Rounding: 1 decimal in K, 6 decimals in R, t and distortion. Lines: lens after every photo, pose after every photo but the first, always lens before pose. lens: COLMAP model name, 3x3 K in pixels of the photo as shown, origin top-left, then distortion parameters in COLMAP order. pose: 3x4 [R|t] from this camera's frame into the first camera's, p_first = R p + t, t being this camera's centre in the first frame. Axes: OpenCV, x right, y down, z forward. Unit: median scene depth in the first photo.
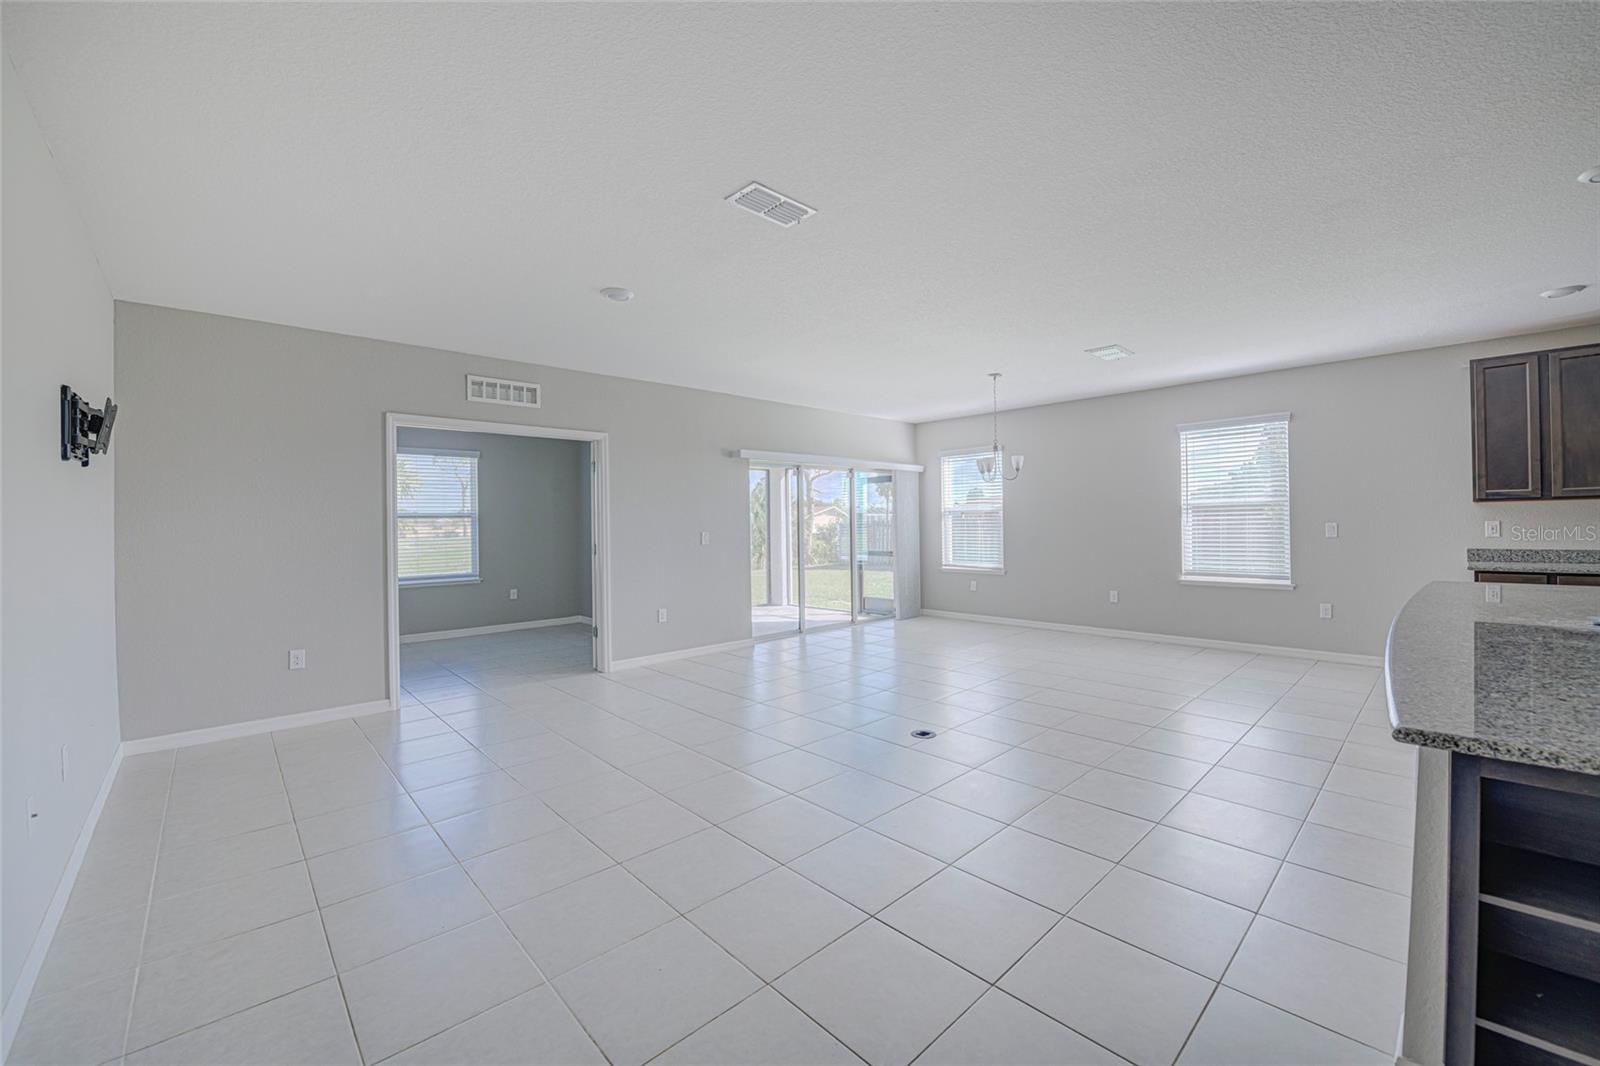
lens RADIAL K [[634.7, 0, 807.2], [0, 634.7, 523.2], [0, 0, 1]] dist [-0.020660, -0.000967]
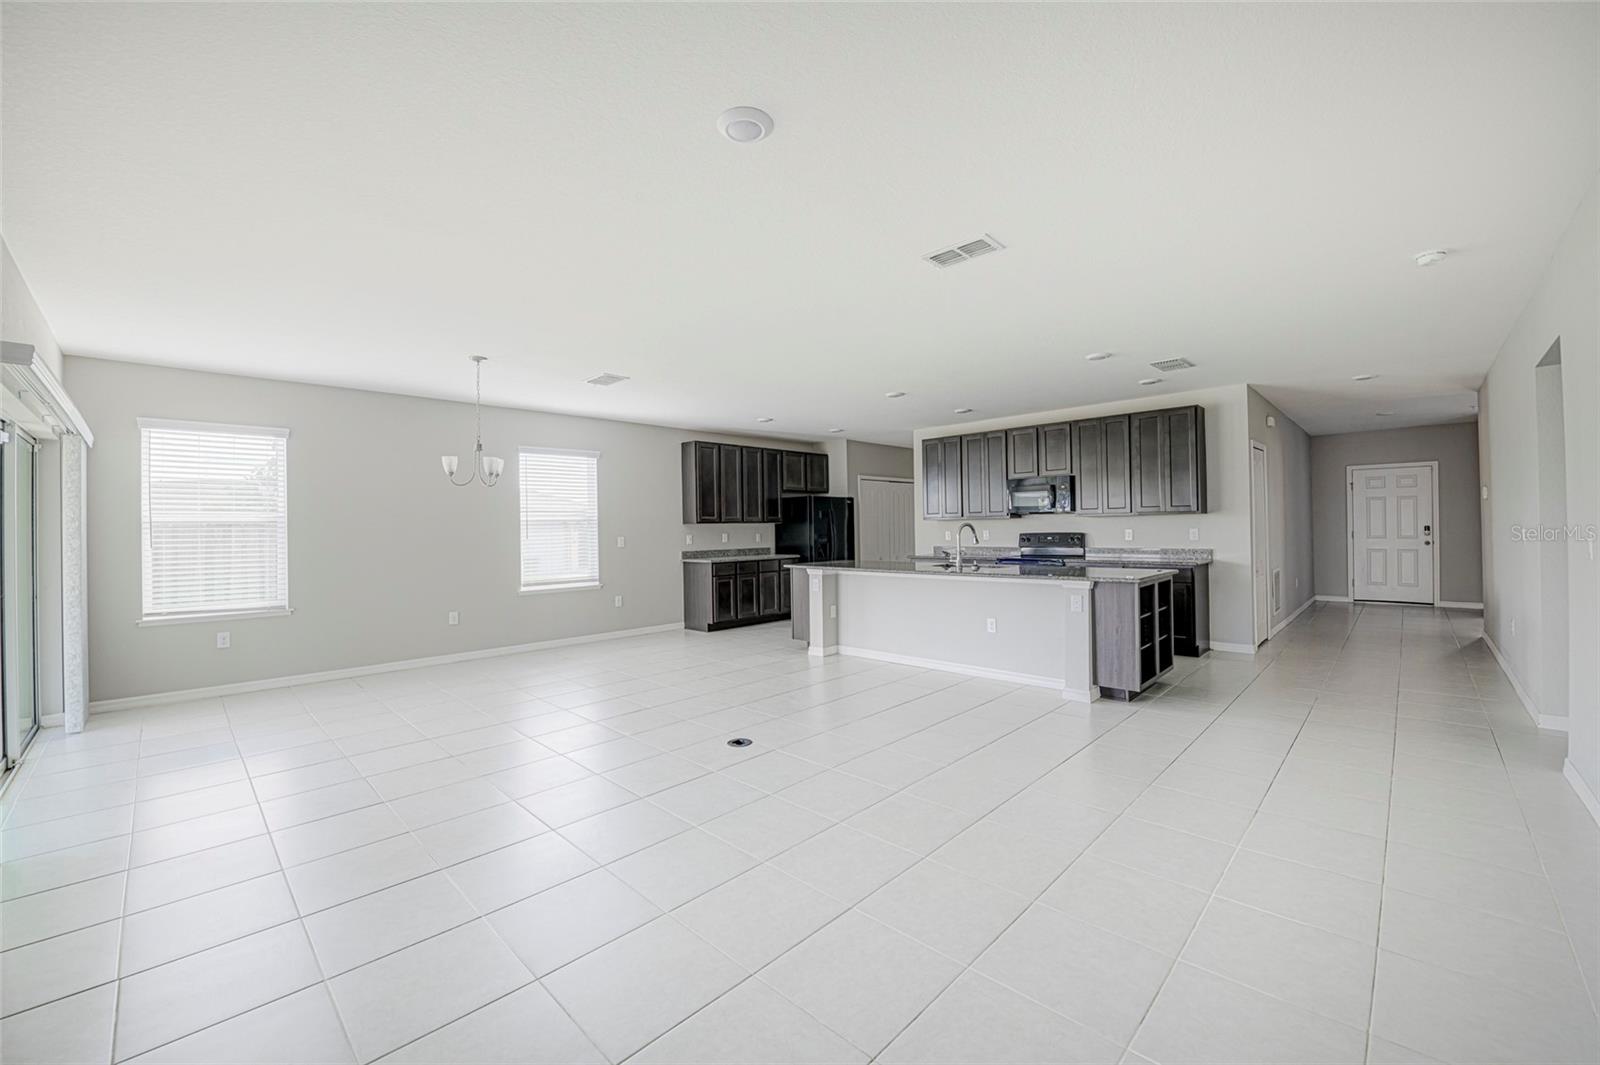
lens RADIAL K [[634.7, 0, 807.2], [0, 634.7, 522.7], [0, 0, 1]] dist [-0.020660, -0.000967]
pose [[-0.041584, 0.023543, 0.998858, -0.519235], [0.016893, 0.999596, -0.022857, 0.006406], [-0.998992, 0.015923, -0.041965, 0.582462]]
